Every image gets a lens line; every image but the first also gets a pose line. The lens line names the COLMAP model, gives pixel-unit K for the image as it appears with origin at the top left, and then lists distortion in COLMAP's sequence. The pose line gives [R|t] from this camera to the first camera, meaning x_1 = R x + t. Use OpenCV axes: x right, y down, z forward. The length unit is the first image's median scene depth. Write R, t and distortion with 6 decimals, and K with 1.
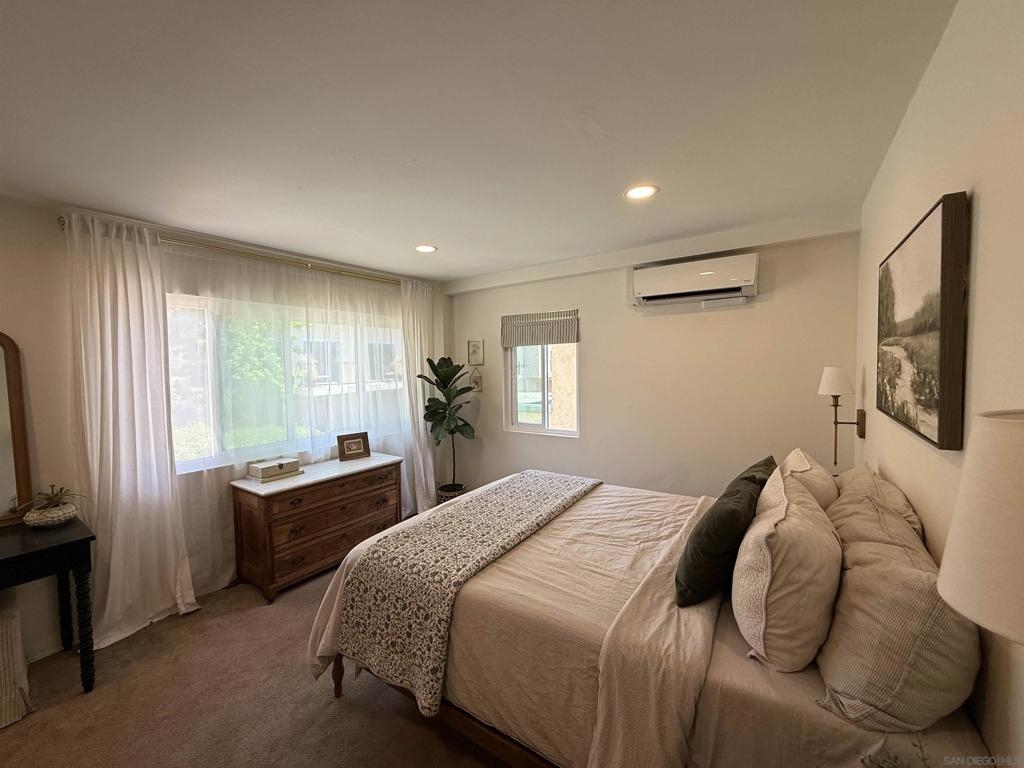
lens RADIAL K [[408.6, 0, 515.5], [0, 408.6, 383.3], [0, 0, 1]] dist [0.001055, 0.000113]
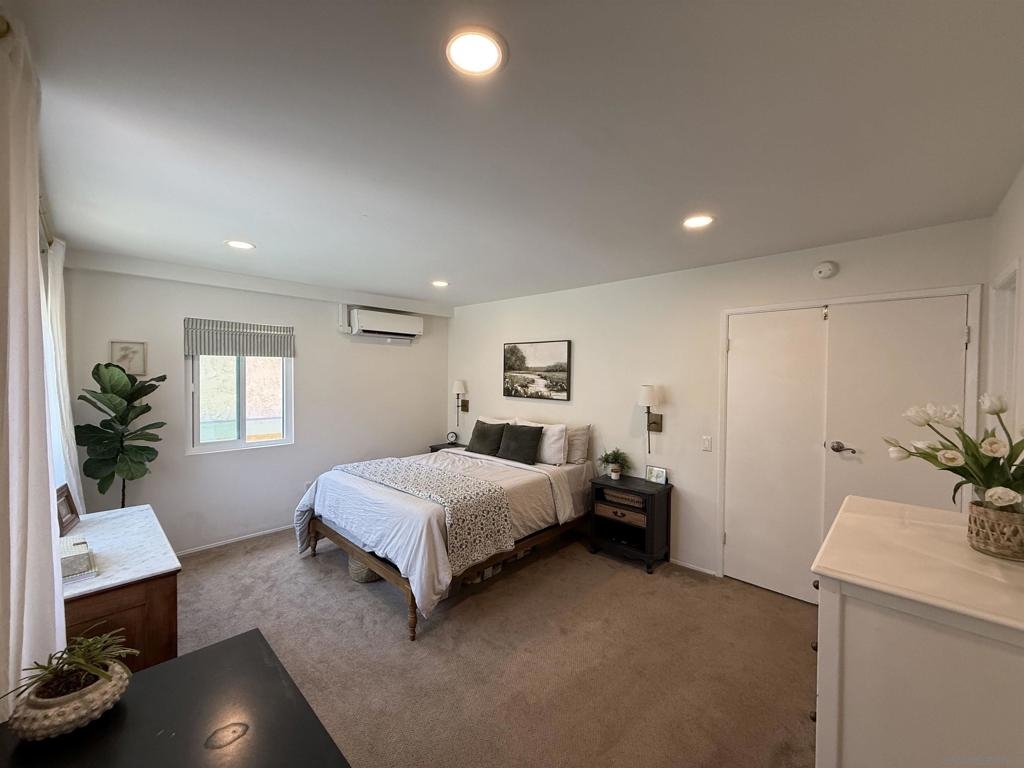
lens RADIAL K [[408.6, 0, 515.5], [0, 408.6, 383.3], [0, 0, 1]] dist [0.001055, 0.000113]
pose [[0.162551, -0.001859, 0.986698, -0.785860], [0.034850, 0.999385, -0.003858, -0.003238], [-0.986084, 0.035014, 0.162516, 0.210291]]
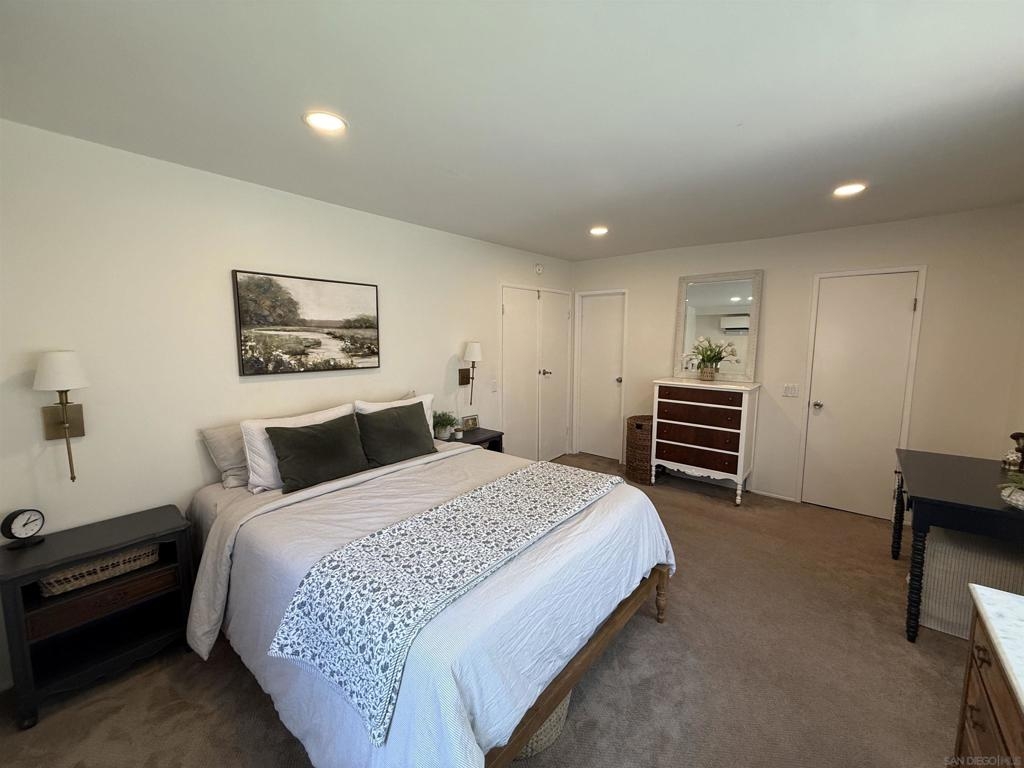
lens RADIAL K [[408.6, 0, 515.5], [0, 408.6, 383.3], [0, 0, 1]] dist [0.001055, 0.000113]
pose [[-0.995312, 0.008751, 0.096314, -0.065164], [0.024669, 0.985926, 0.165355, -0.051321], [-0.093512, 0.166955, -0.981520, 1.000381]]
